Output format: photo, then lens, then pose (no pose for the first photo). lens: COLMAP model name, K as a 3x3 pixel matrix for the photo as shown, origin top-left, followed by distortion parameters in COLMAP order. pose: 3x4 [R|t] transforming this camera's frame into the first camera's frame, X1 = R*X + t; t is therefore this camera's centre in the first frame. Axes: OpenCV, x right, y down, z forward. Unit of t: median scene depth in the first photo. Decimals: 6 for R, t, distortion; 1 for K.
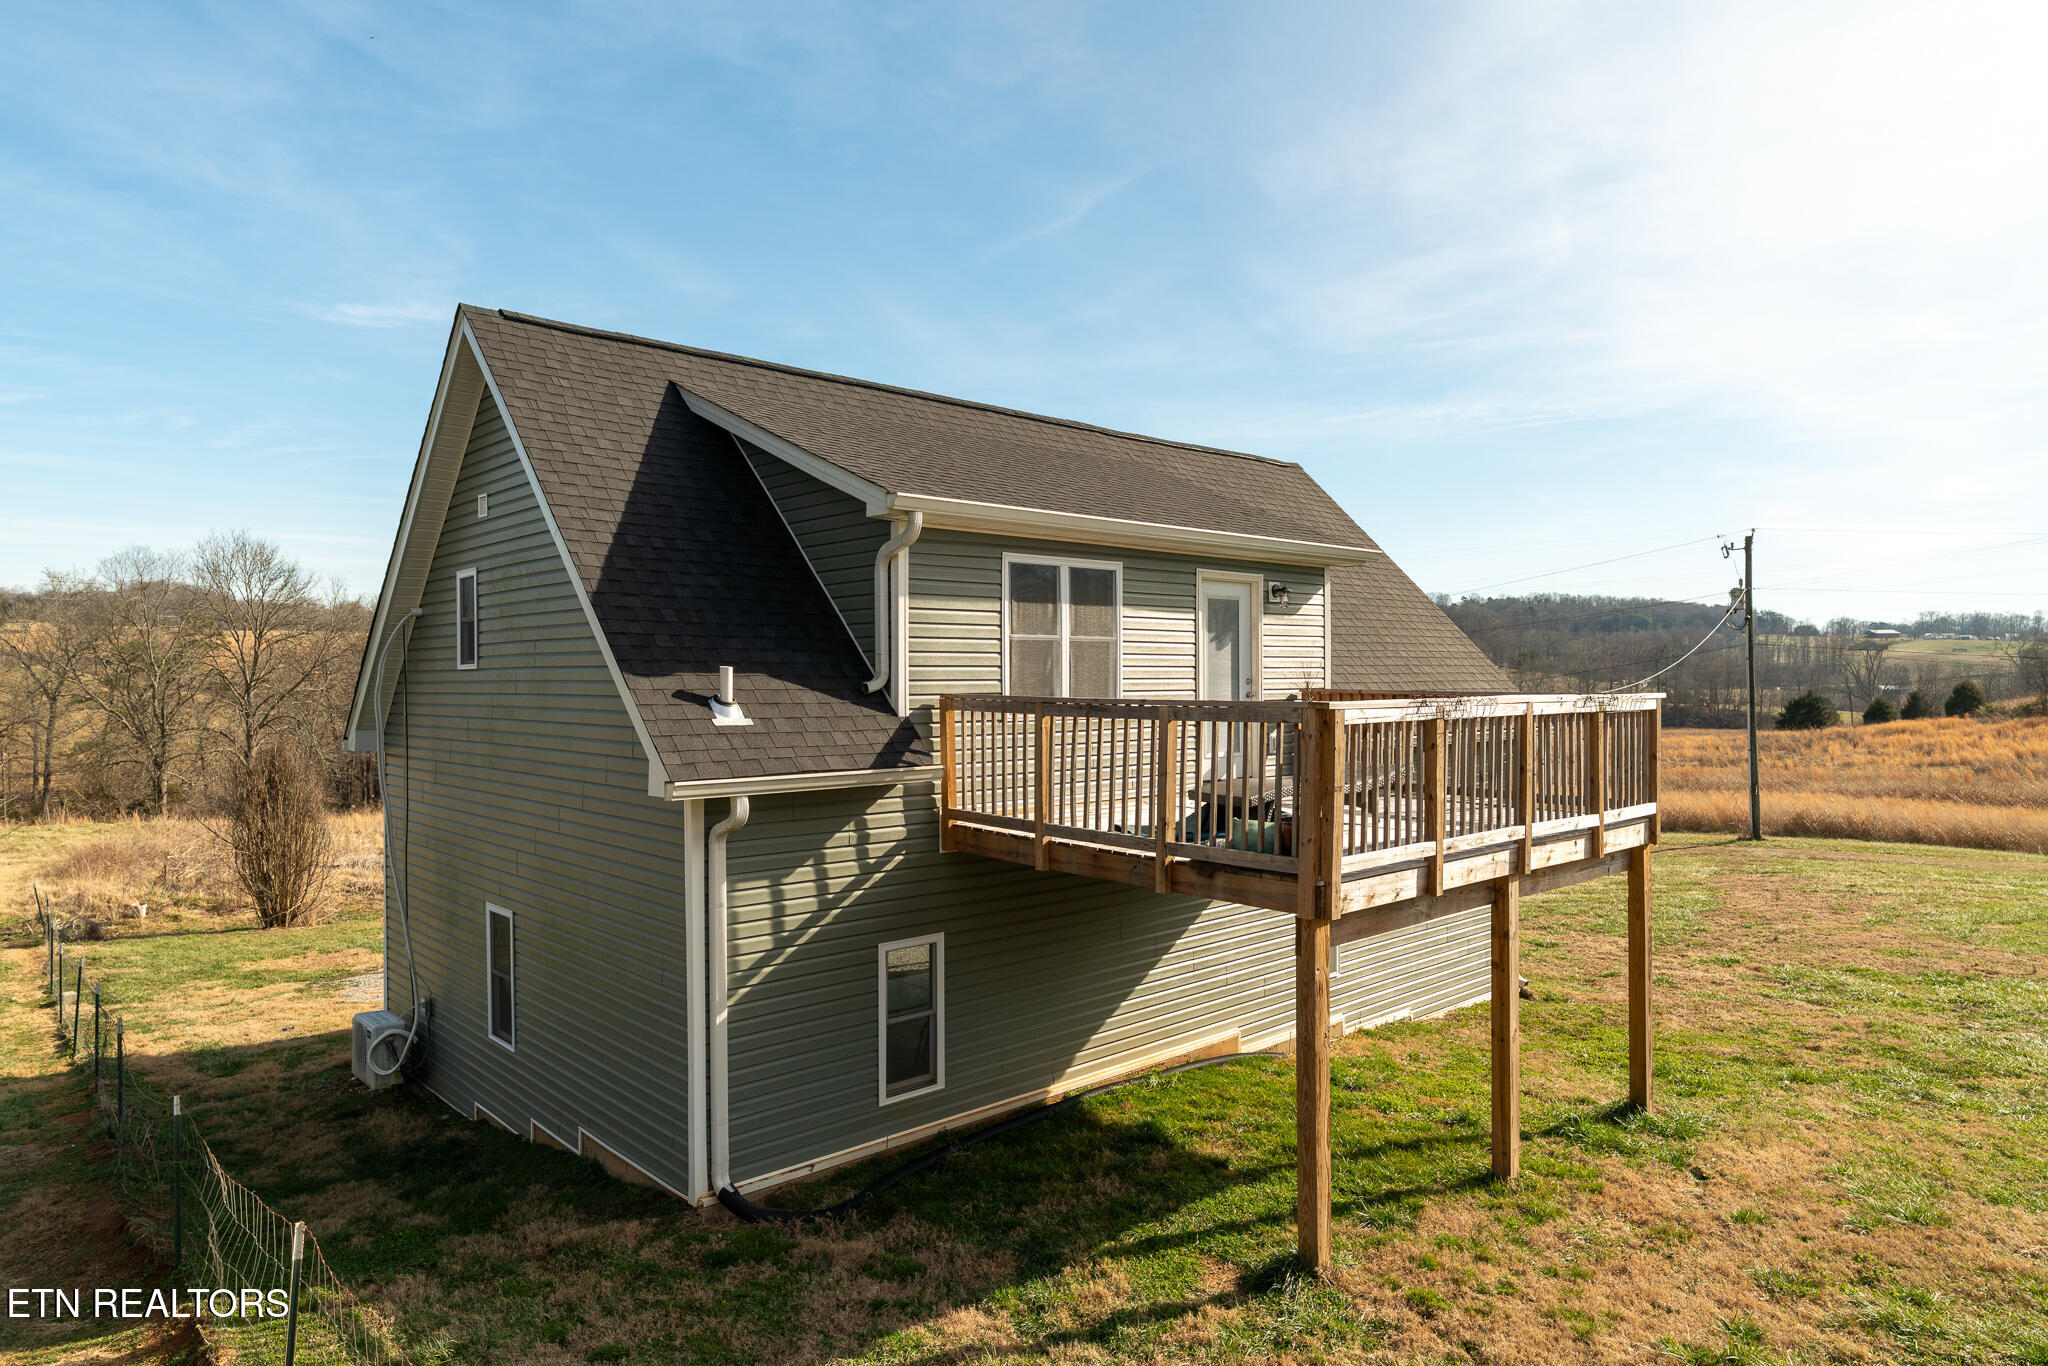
lens RADIAL K [[1231.6, 0, 1034.3], [0, 1231.6, 697.3], [0, 0, 1]] dist [-0.008136, 0.006870]
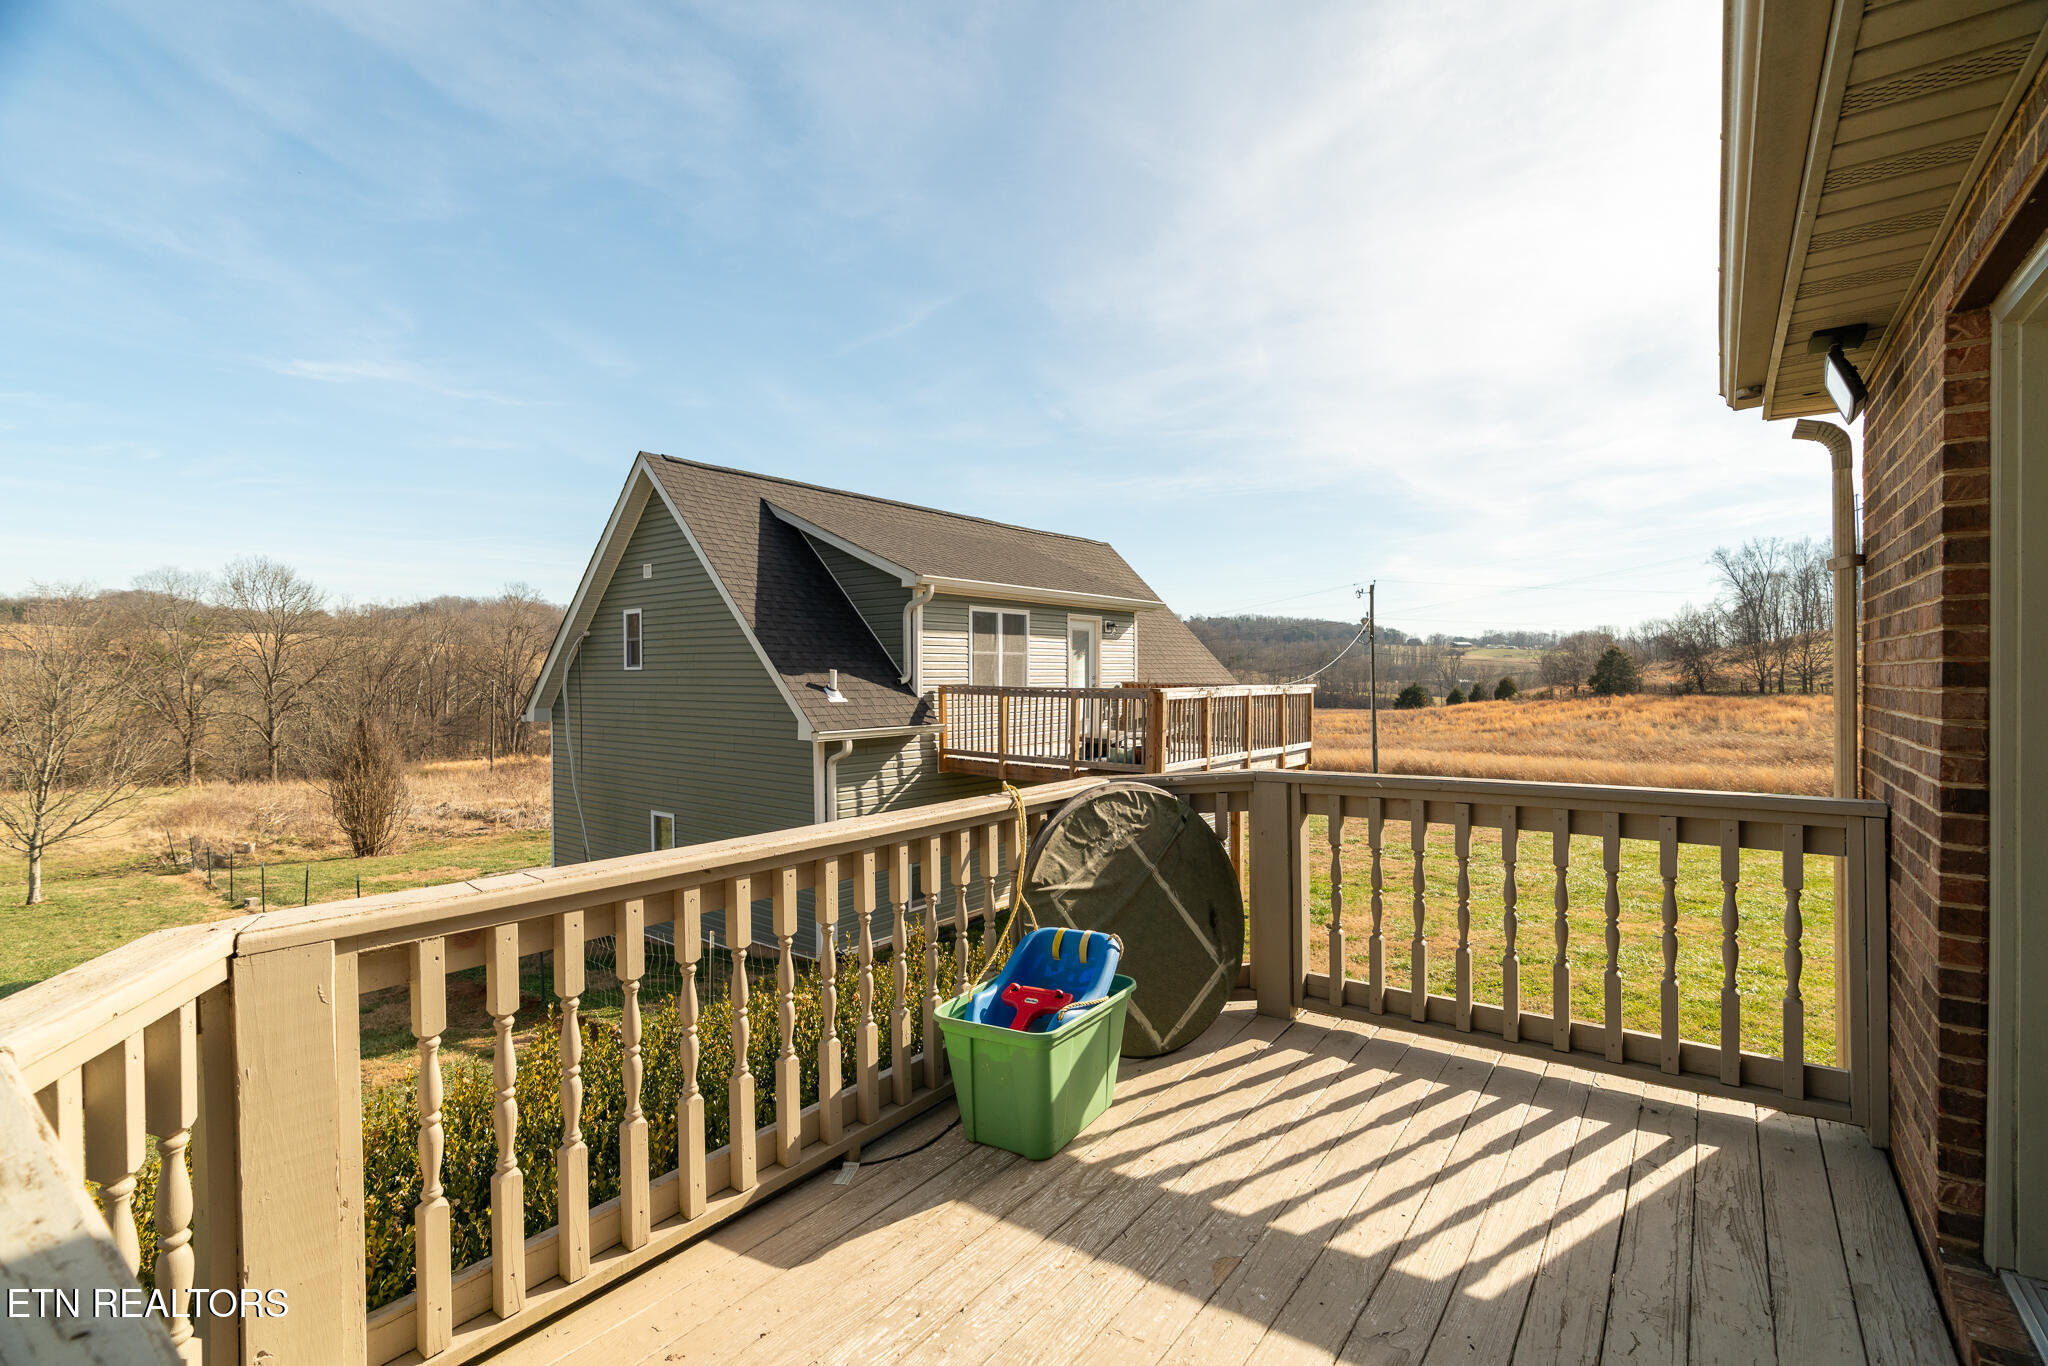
lens RADIAL K [[943.4, 0, 1019.5], [0, 943.4, 731.0], [0, 0, 1]] dist [-0.006266, 0.000011]
pose [[0.987233, -0.007823, 0.159094, -0.064114], [0.000520, 0.998946, 0.045896, 0.000467], [-0.159285, -0.045228, 0.986196, -0.137075]]
